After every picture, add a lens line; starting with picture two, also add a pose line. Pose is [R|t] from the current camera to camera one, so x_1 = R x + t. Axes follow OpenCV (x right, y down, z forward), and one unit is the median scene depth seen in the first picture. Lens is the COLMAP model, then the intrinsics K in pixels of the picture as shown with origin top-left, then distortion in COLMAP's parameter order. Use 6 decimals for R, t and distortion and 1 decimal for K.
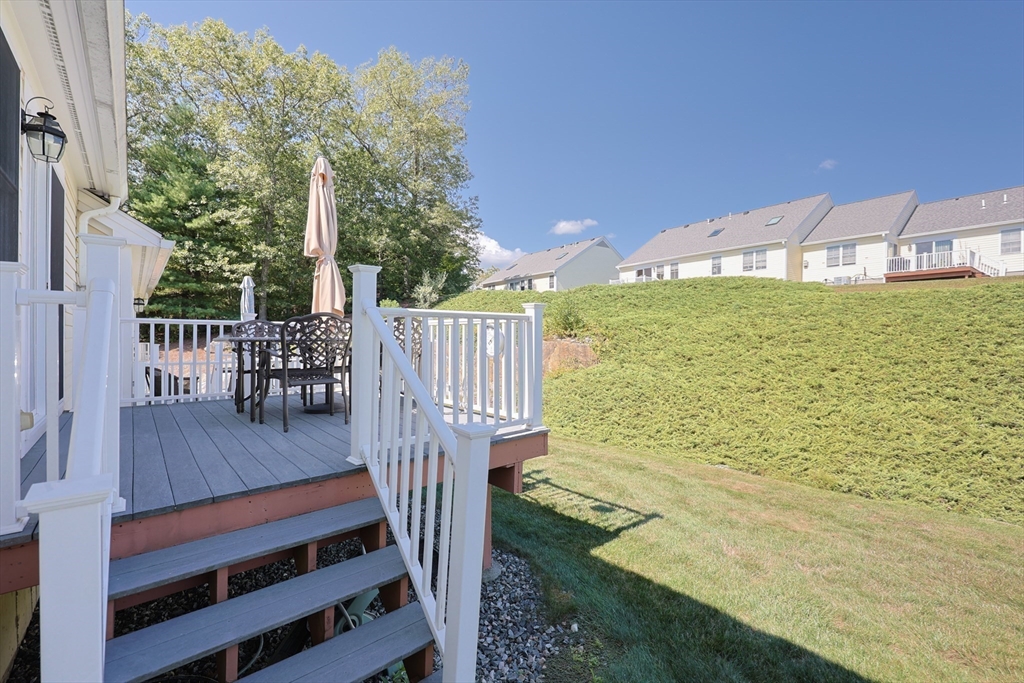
lens RADIAL K [[438.0, 0, 508.0], [0, 438.0, 341.8], [0, 0, 1]] dist [0.001427, -0.000581]
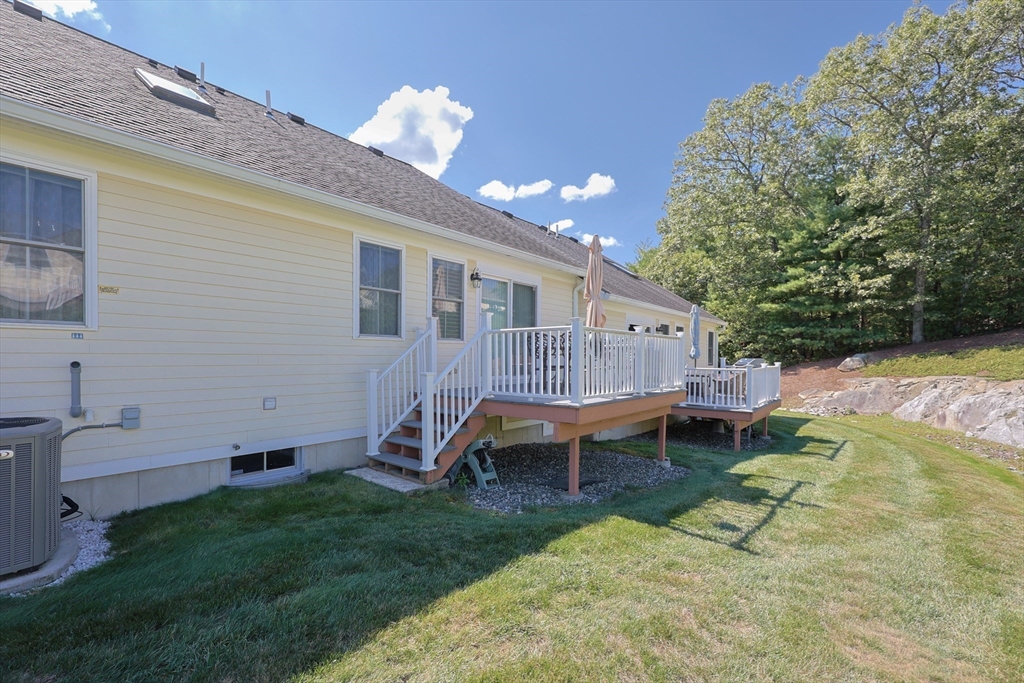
lens RADIAL K [[447.1, 0, 509.2], [0, 447.1, 343.0], [0, 0, 1]] dist [0.001342, 0.000143]
pose [[0.153994, -0.034027, -0.987486, 0.211175], [-0.016554, 0.999178, -0.037012, 0.009187], [0.987933, 0.022047, 0.153304, 0.081165]]
